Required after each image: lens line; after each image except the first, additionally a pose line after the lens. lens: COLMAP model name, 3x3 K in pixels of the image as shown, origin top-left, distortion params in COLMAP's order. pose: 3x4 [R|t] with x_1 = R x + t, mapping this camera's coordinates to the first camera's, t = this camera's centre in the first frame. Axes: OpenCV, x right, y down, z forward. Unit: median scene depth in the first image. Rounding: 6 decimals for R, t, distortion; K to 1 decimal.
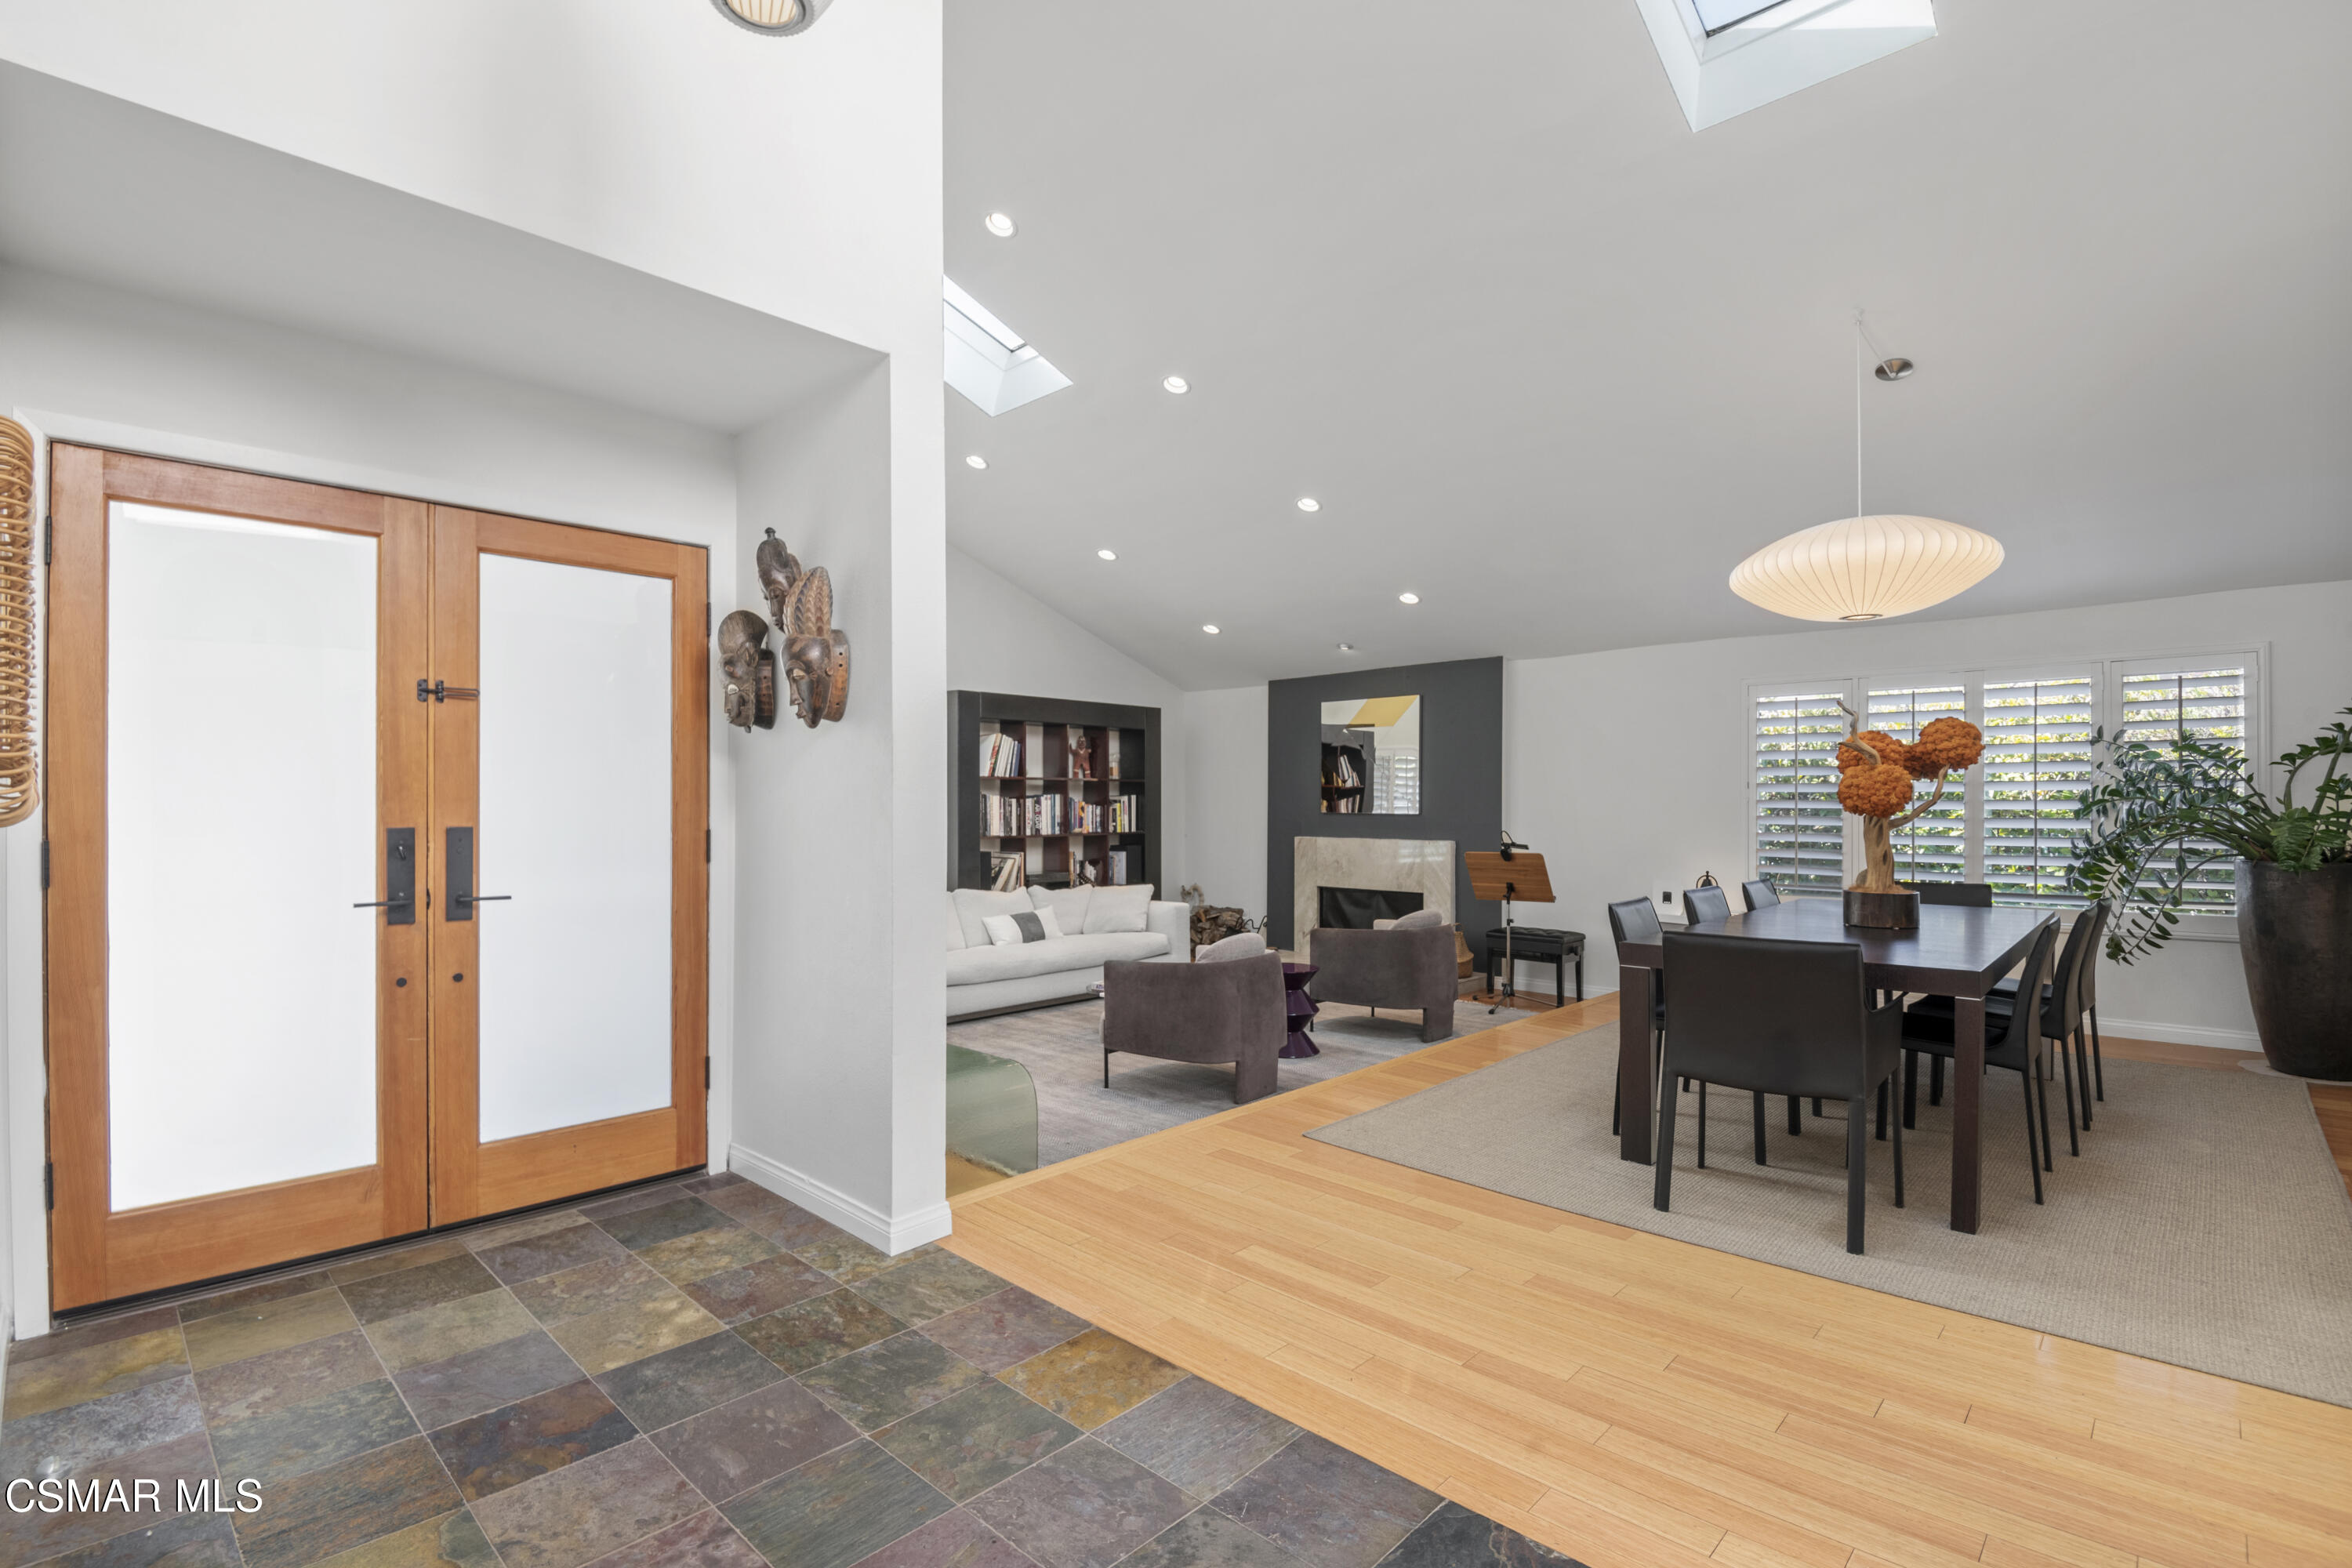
lens RADIAL K [[1082.7, 0, 1176.0], [0, 1082.7, 784.0], [0, 0, 1]] dist [-0.000173, -0.000213]
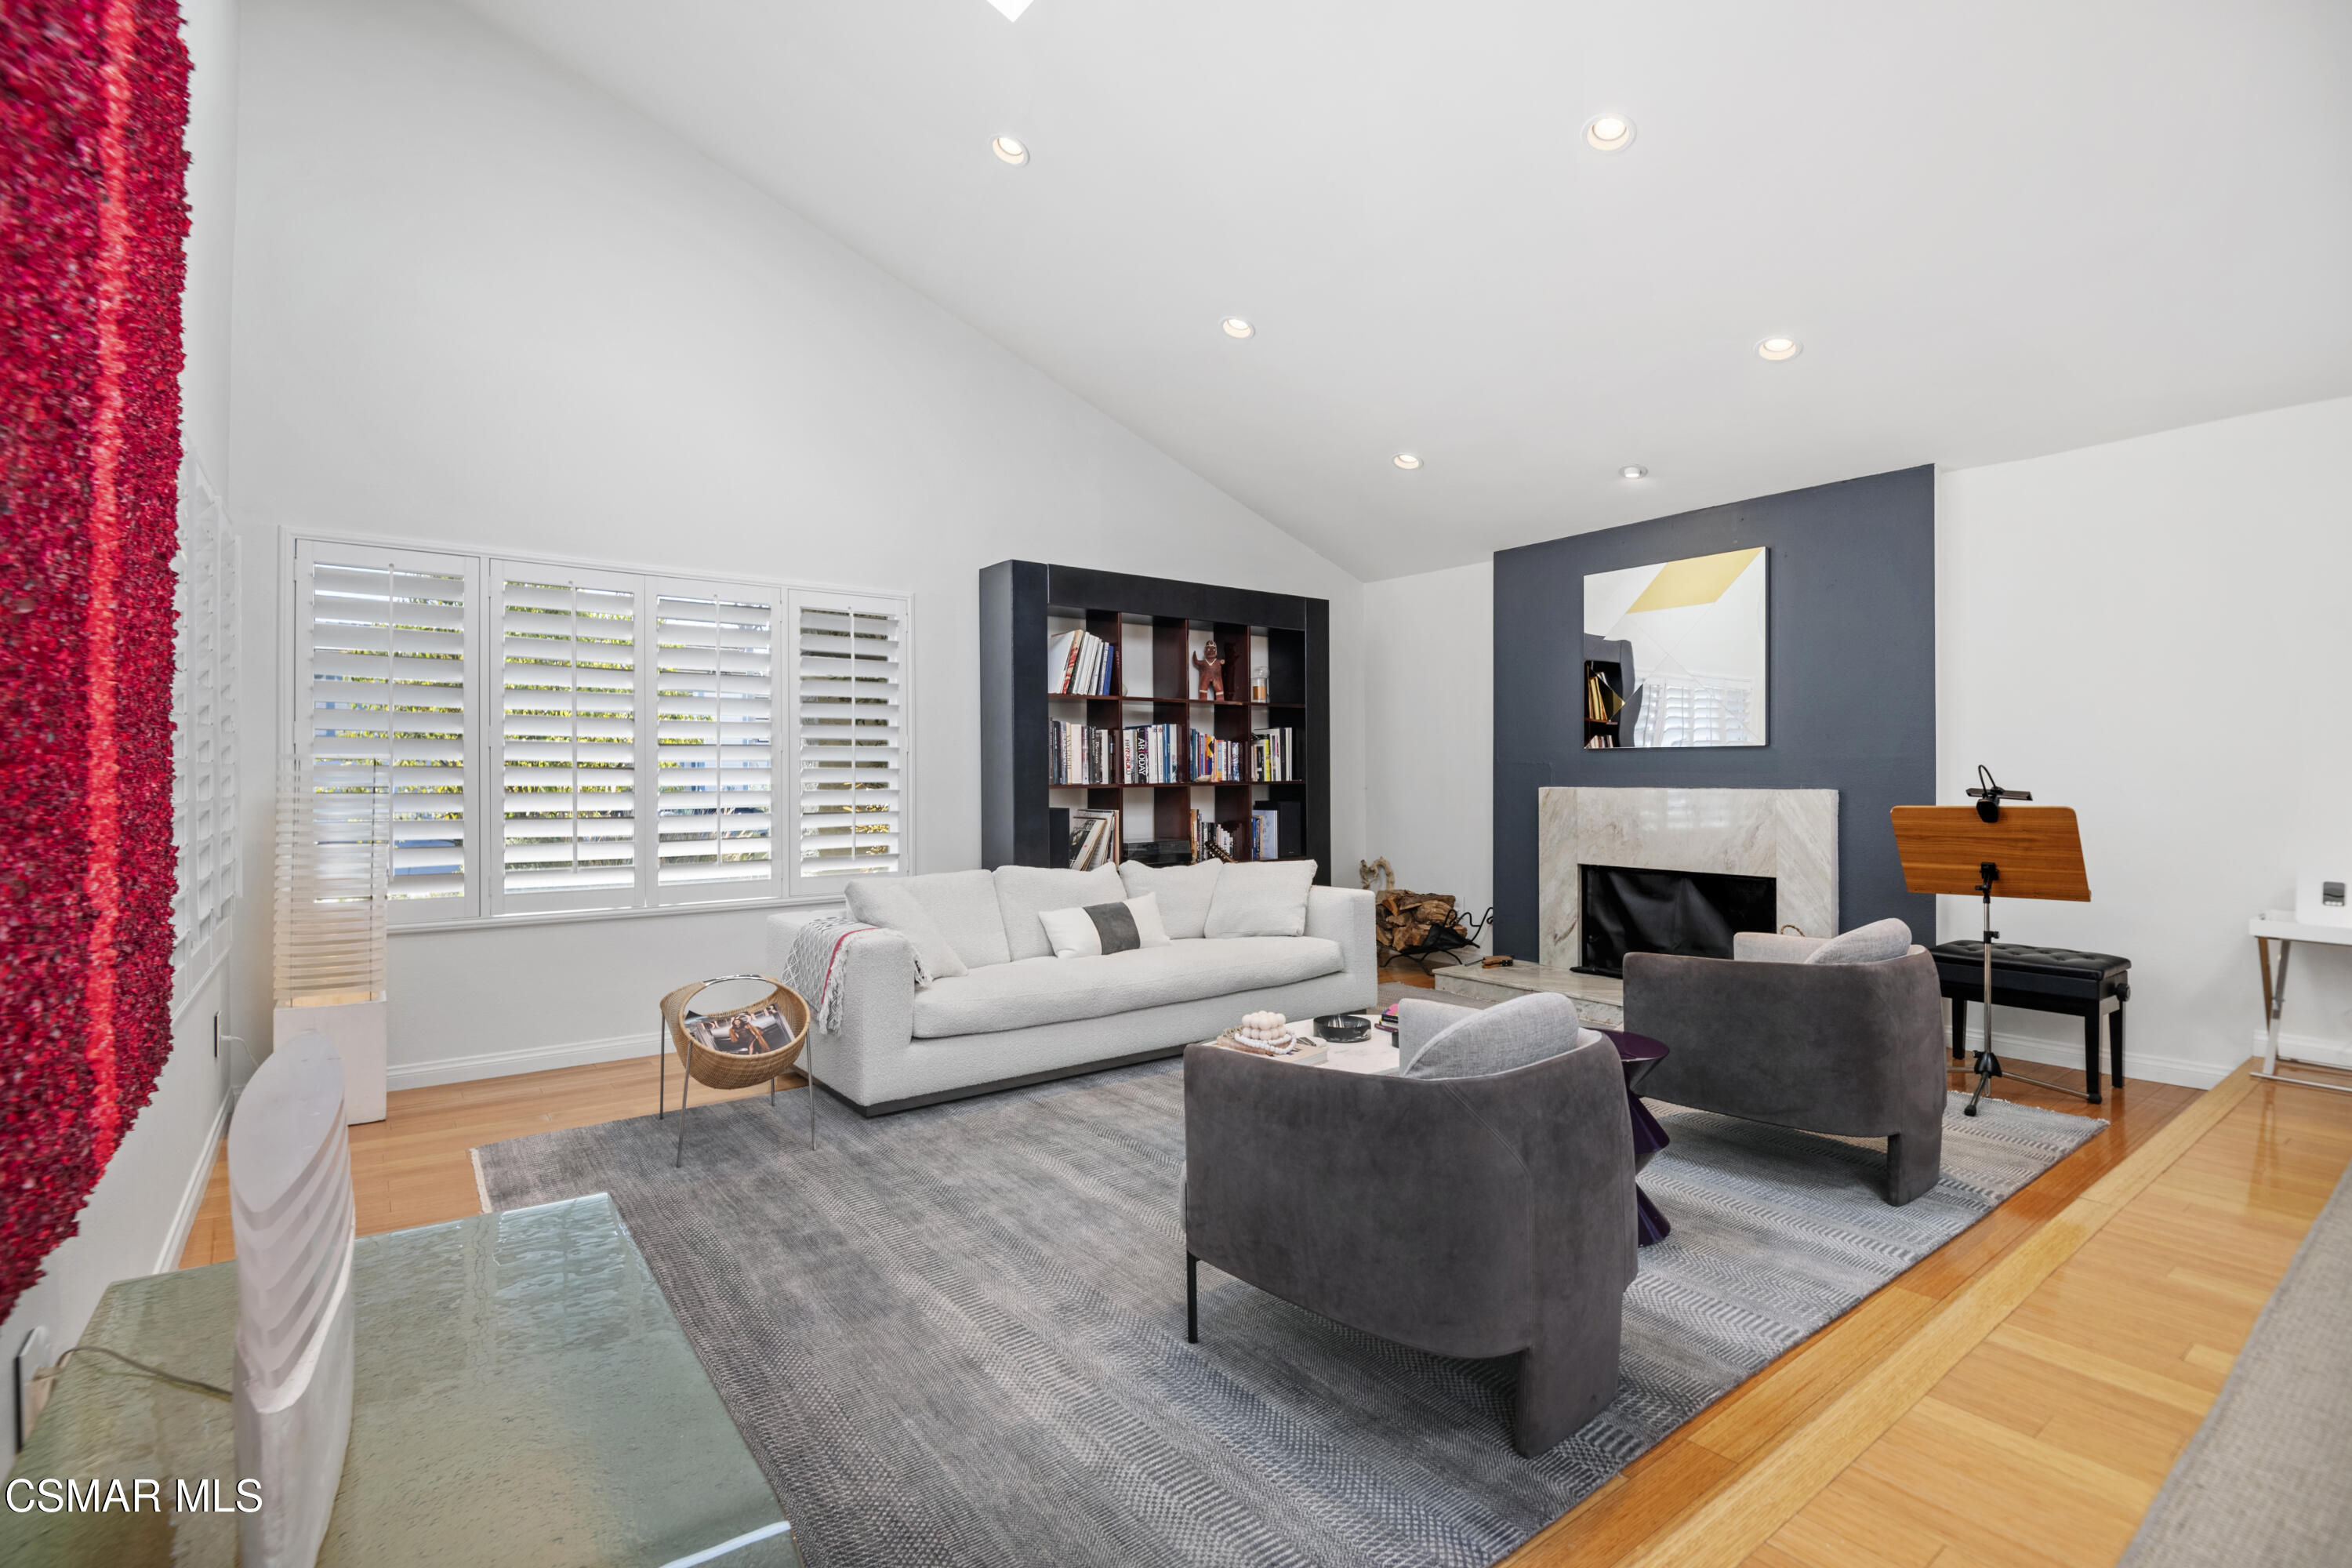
lens RADIAL K [[1066.6, 0, 1176.0], [0, 1066.6, 784.0], [0, 0, 1]] dist [0.002620, -0.000008]
pose [[0.986627, -0.004223, -0.162940, -0.000379], [0.008651, 0.999612, 0.026474, 0.030226], [0.162765, -0.027529, 0.986281, 0.361210]]
